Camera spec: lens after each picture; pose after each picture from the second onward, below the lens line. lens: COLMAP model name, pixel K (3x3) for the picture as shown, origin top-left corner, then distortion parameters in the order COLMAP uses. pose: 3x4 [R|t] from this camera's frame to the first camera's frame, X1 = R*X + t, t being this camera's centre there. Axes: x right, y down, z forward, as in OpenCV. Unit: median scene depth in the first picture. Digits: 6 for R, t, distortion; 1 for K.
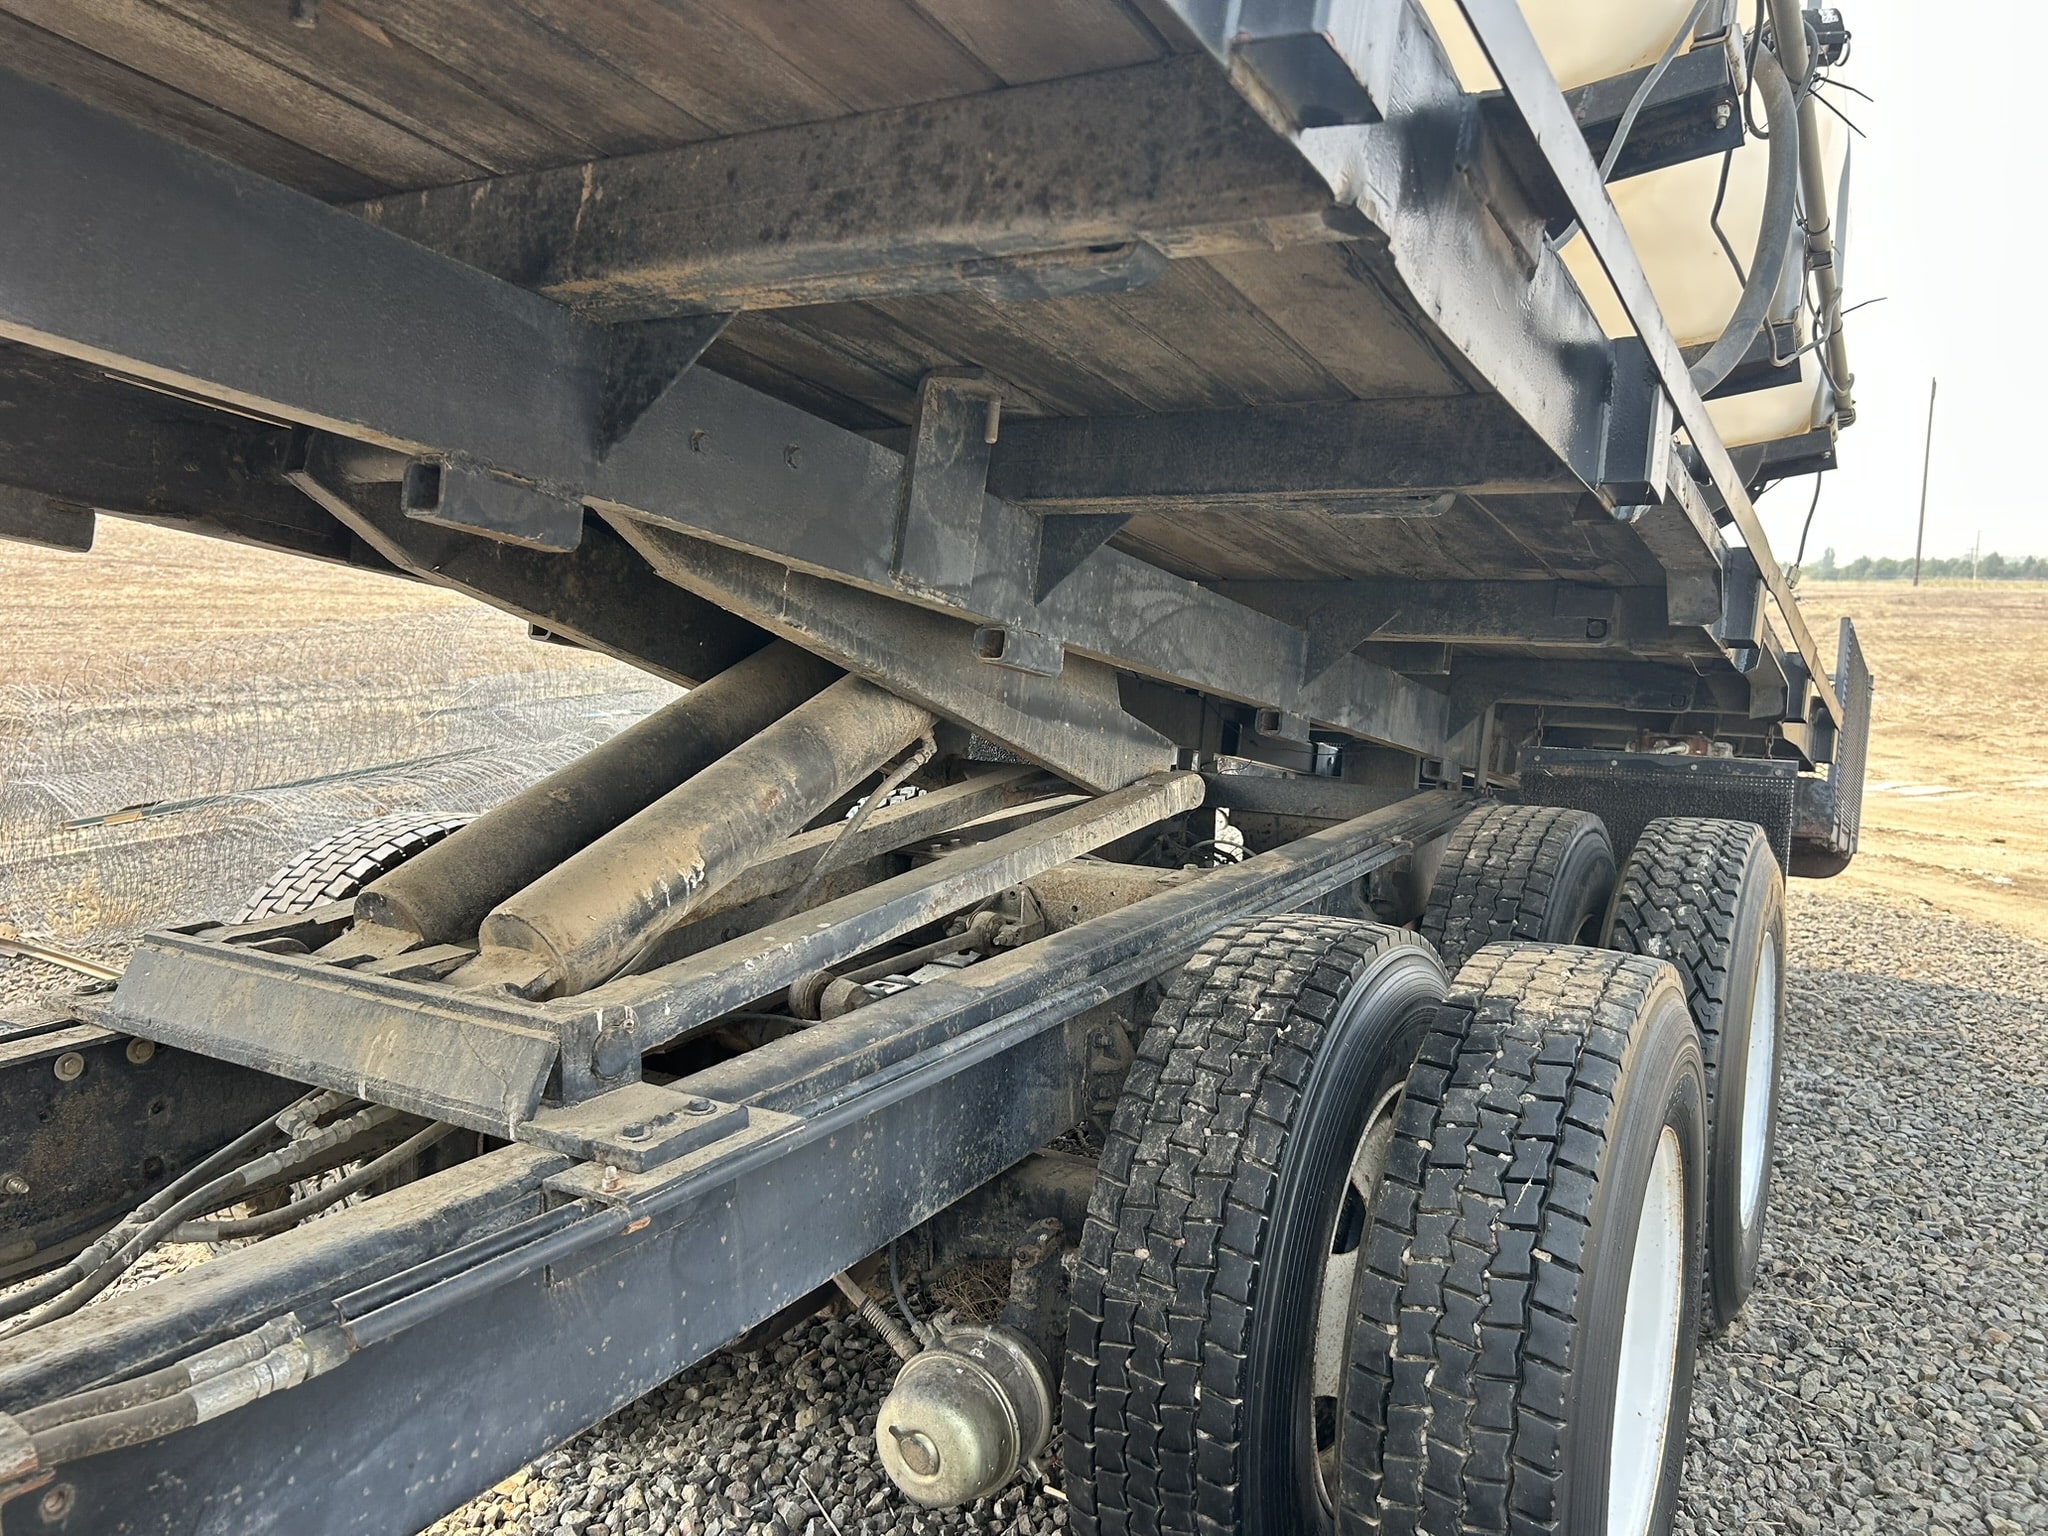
lens RADIAL K [[1579.5, 0, 1031.0], [0, 1579.5, 788.7], [0, 0, 1]] dist [0.055844, -0.068033]
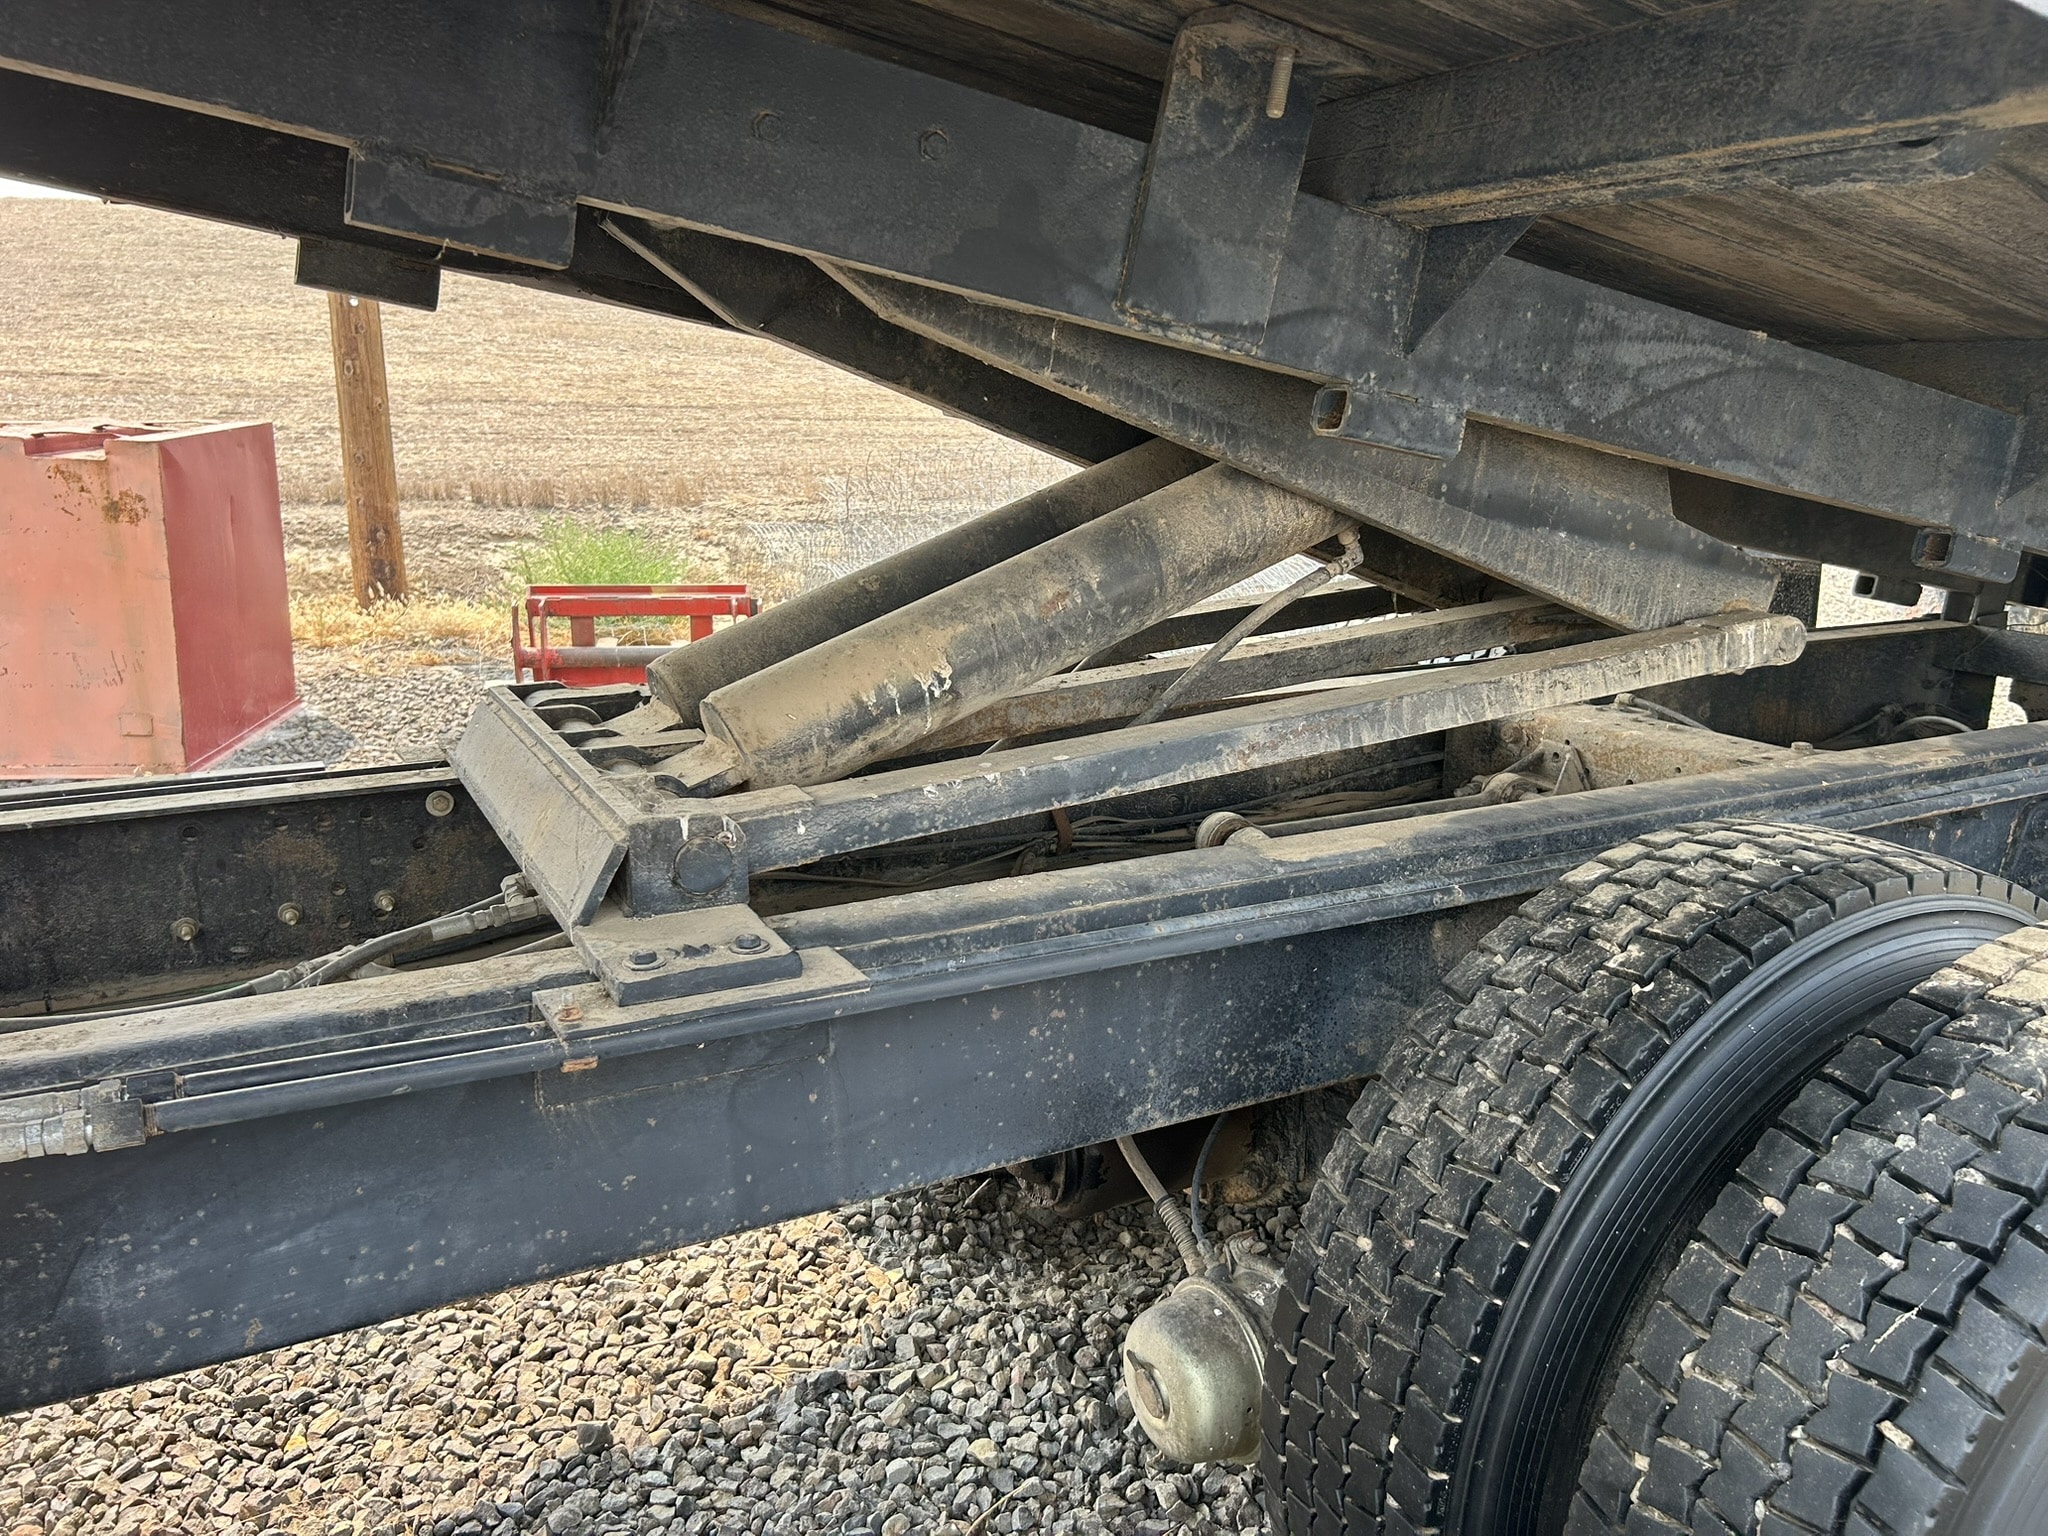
lens RADIAL K [[1579.5, 0, 993.6], [0, 1579.5, 796.4], [0, 0, 1]] dist [0.055844, -0.068033]
pose [[0.847927, 0.128626, -0.514272, 0.266982], [-0.068173, 0.988520, 0.134839, -0.001976], [0.525712, -0.079275, 0.846961, 0.283499]]
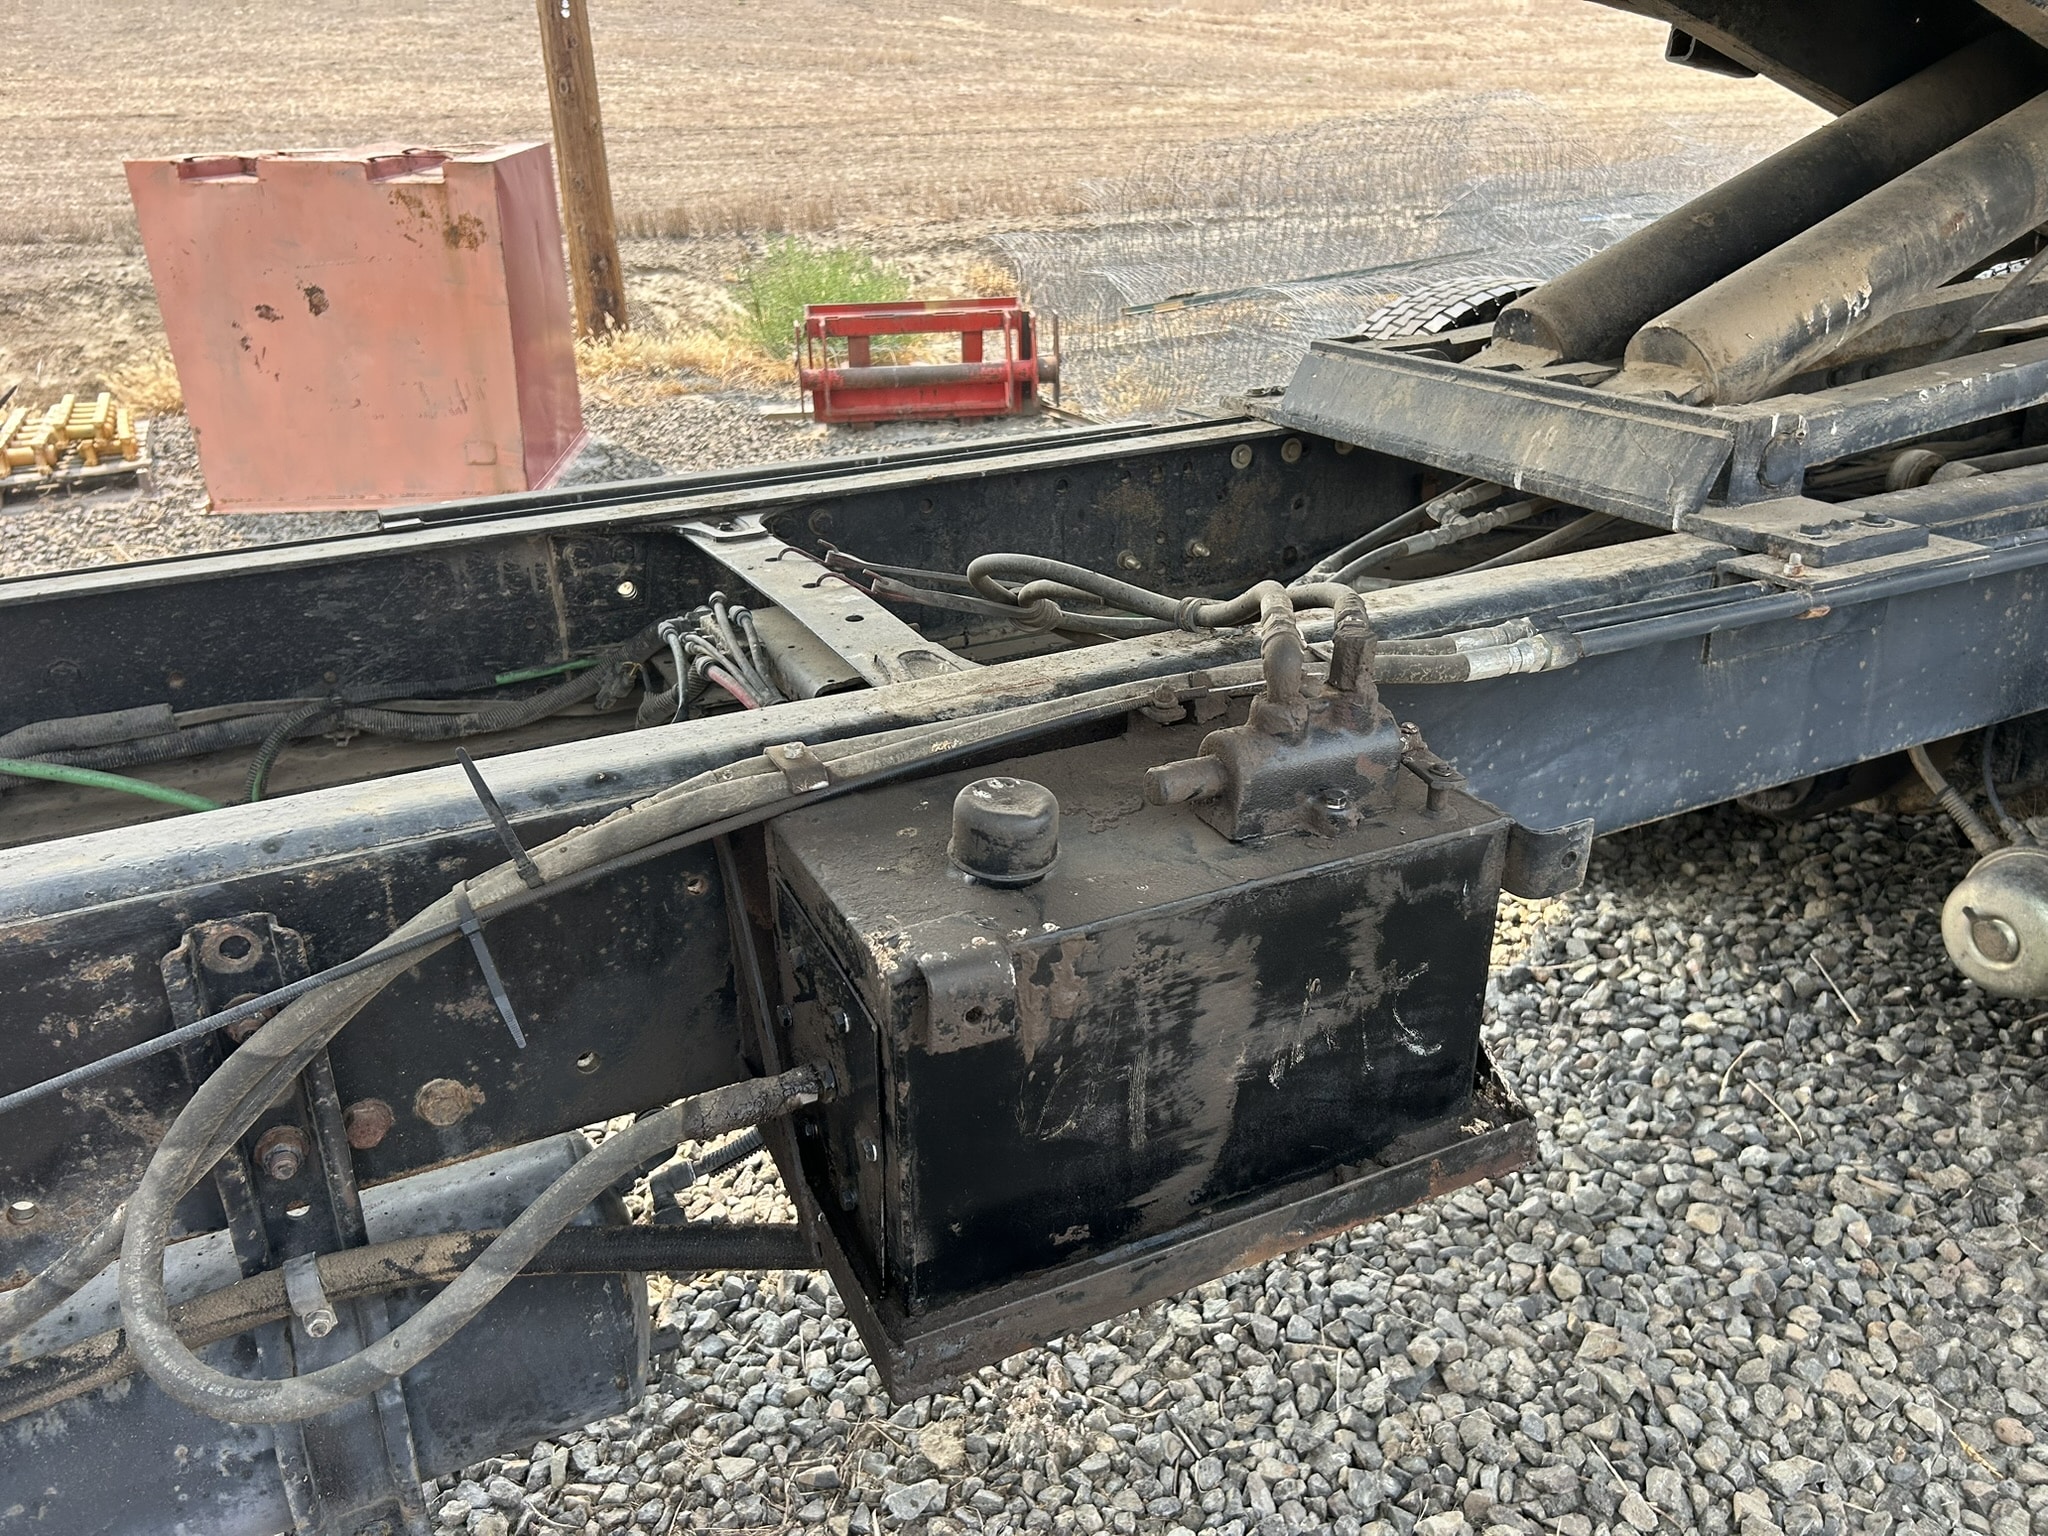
lens RADIAL K [[1579.5, 0, 1004.8], [0, 1579.5, 789.0], [0, 0, 1]] dist [0.055844, -0.068033]
pose [[0.837170, 0.186374, -0.514209, -0.097608], [-0.035631, 0.956739, 0.288759, 0.075910], [0.545781, -0.223419, 0.807594, -0.098894]]
